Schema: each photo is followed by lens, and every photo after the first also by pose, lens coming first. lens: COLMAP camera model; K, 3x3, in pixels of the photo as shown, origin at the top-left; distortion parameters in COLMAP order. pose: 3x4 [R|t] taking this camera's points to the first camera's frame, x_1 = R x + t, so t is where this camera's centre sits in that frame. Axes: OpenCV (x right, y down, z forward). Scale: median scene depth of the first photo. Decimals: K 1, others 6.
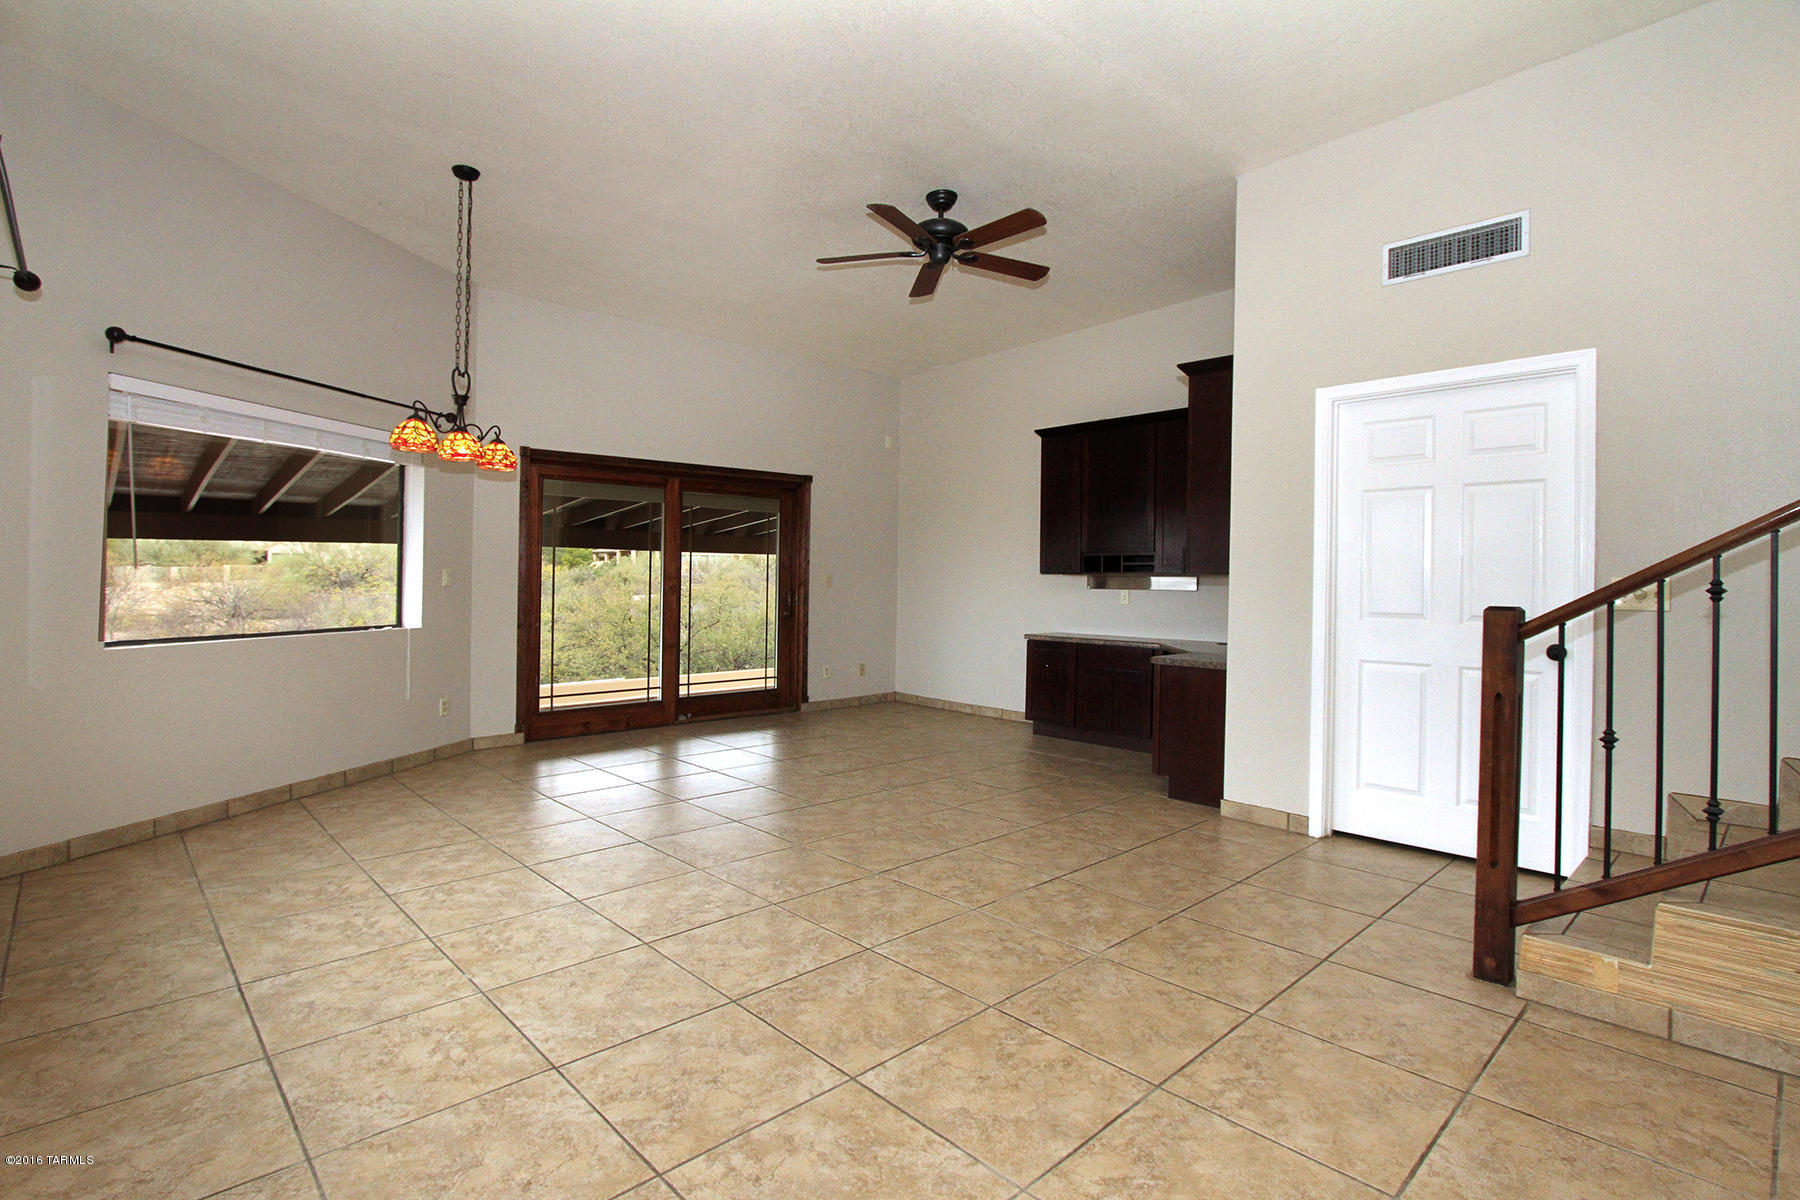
lens RADIAL K [[857.7, 0, 900.0], [0, 857.7, 600.0], [0, 0, 1]] dist [-0.012838, 0.000659]
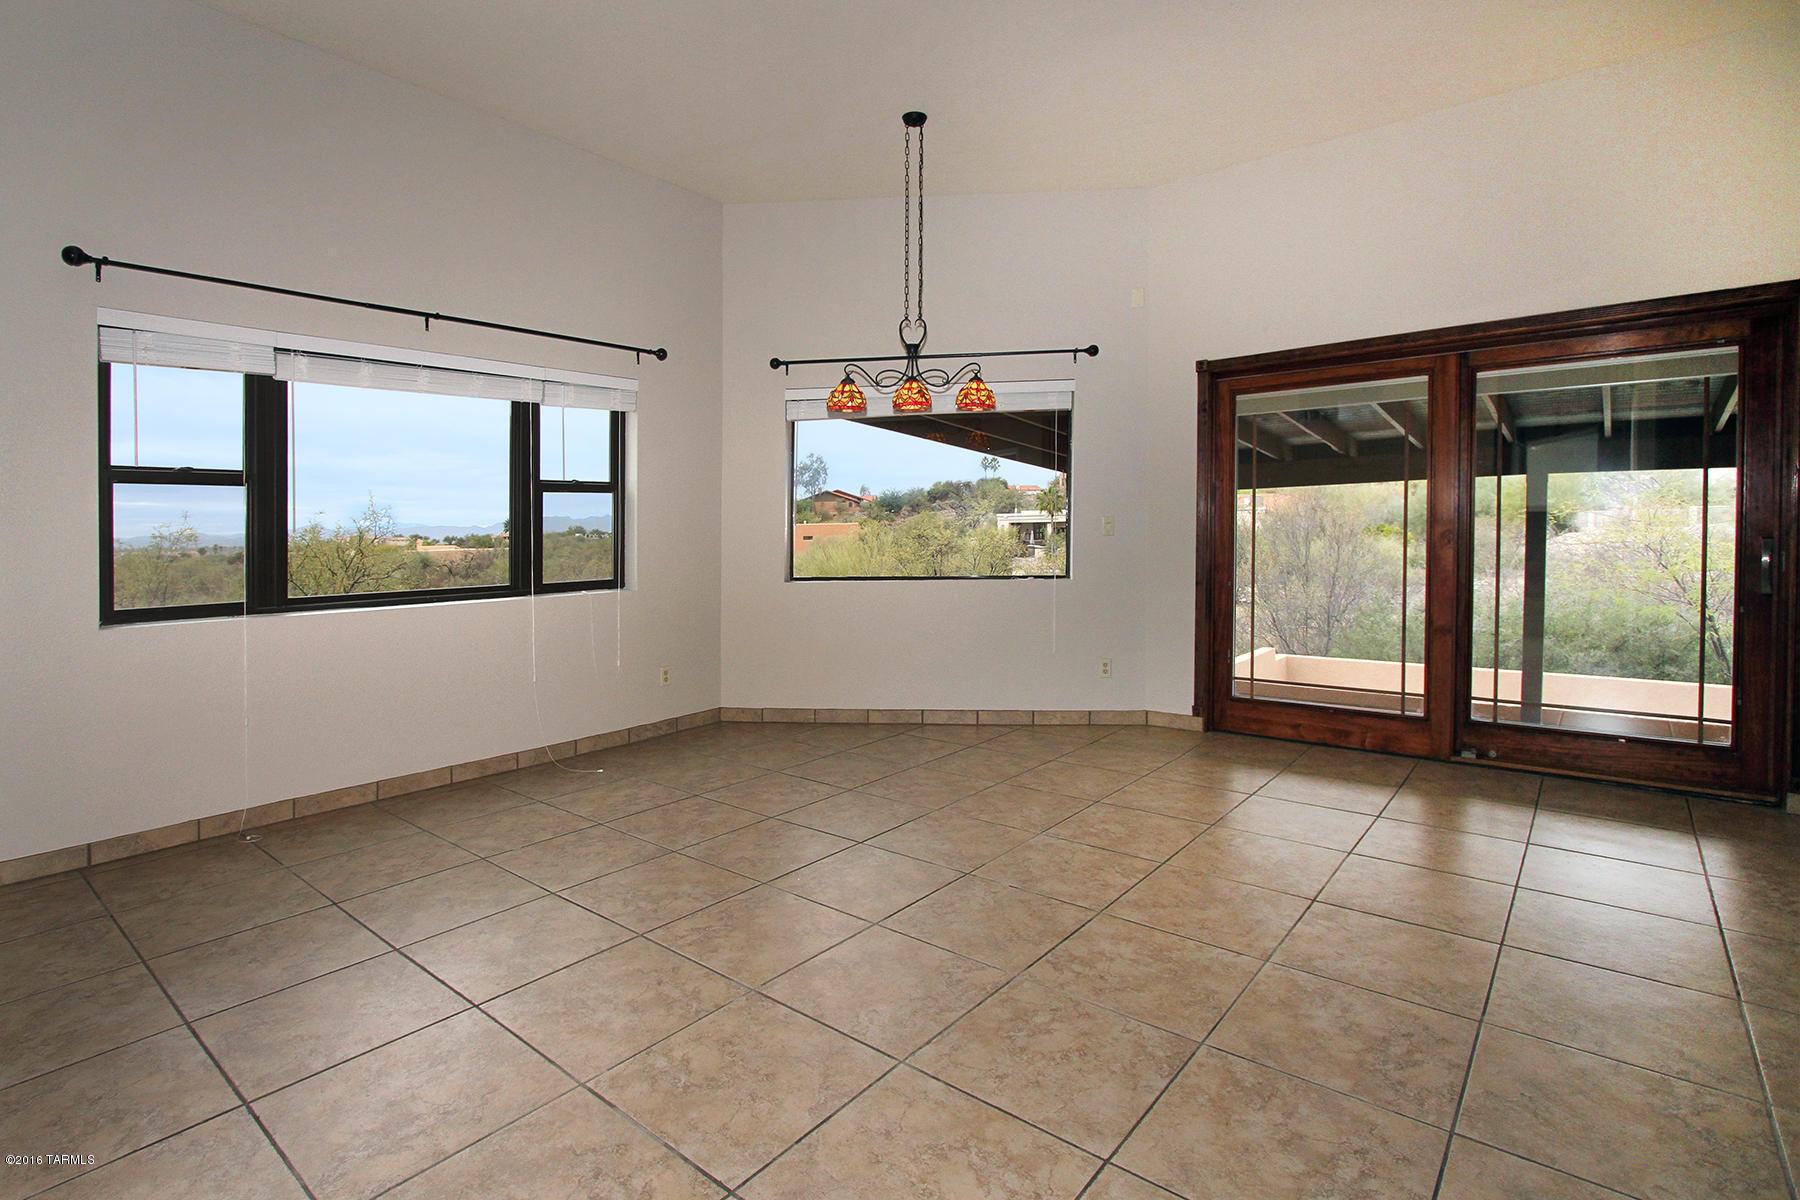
lens RADIAL K [[902.9, 0, 840.8], [0, 902.9, 568.2], [0, 0, 1]] dist [-0.016300, 0.000107]
pose [[0.090698, 0.031619, -0.995376, 0.459922], [-0.005252, 0.999497, 0.031271, -0.013296], [0.995865, 0.002392, 0.090819, 0.720659]]
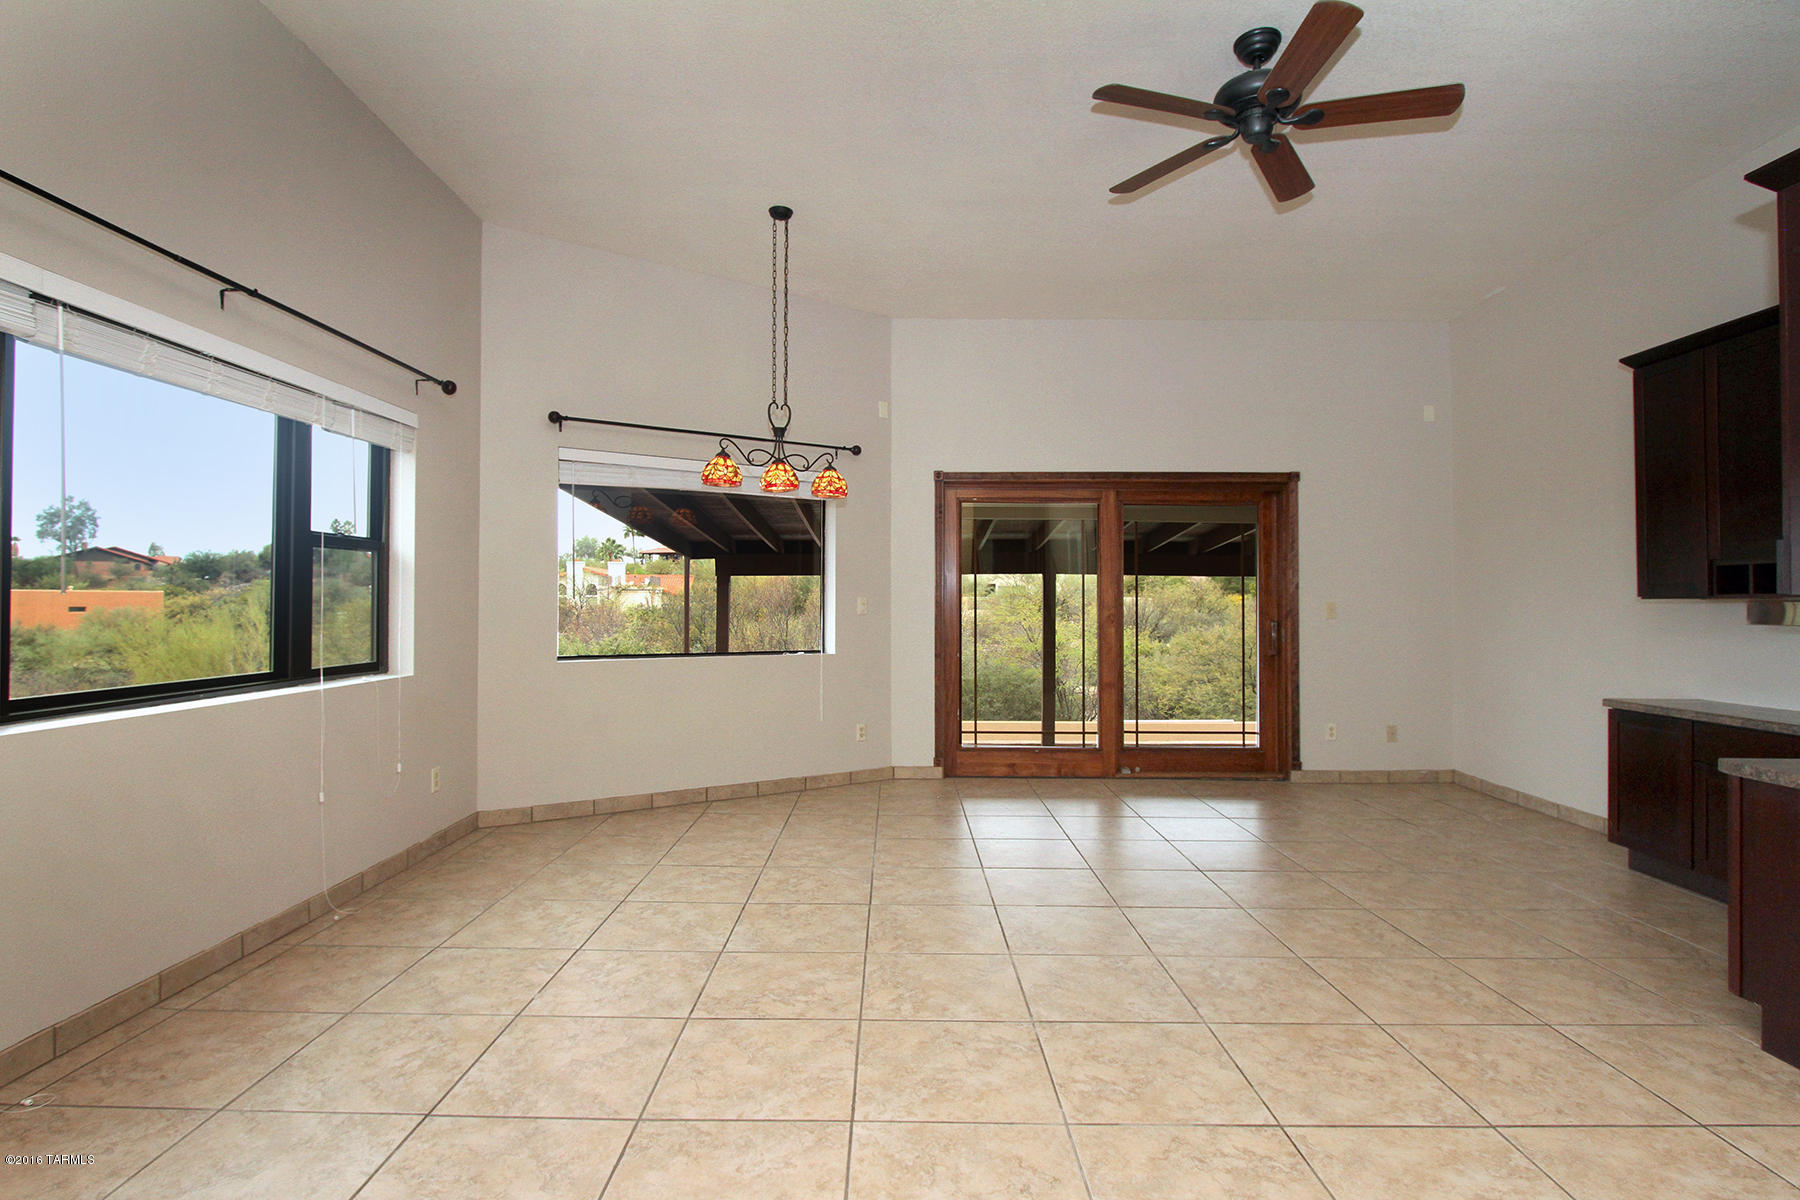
lens RADIAL K [[910.8, 0, 900.0], [0, 910.8, 600.0], [0, 0, 1]] dist [-0.017593, 0.001304]
pose [[0.722358, -0.008175, -0.691471, 0.299401], [-0.015088, 0.999506, -0.027580, -0.005948], [0.691355, 0.030356, 0.721877, 0.265740]]
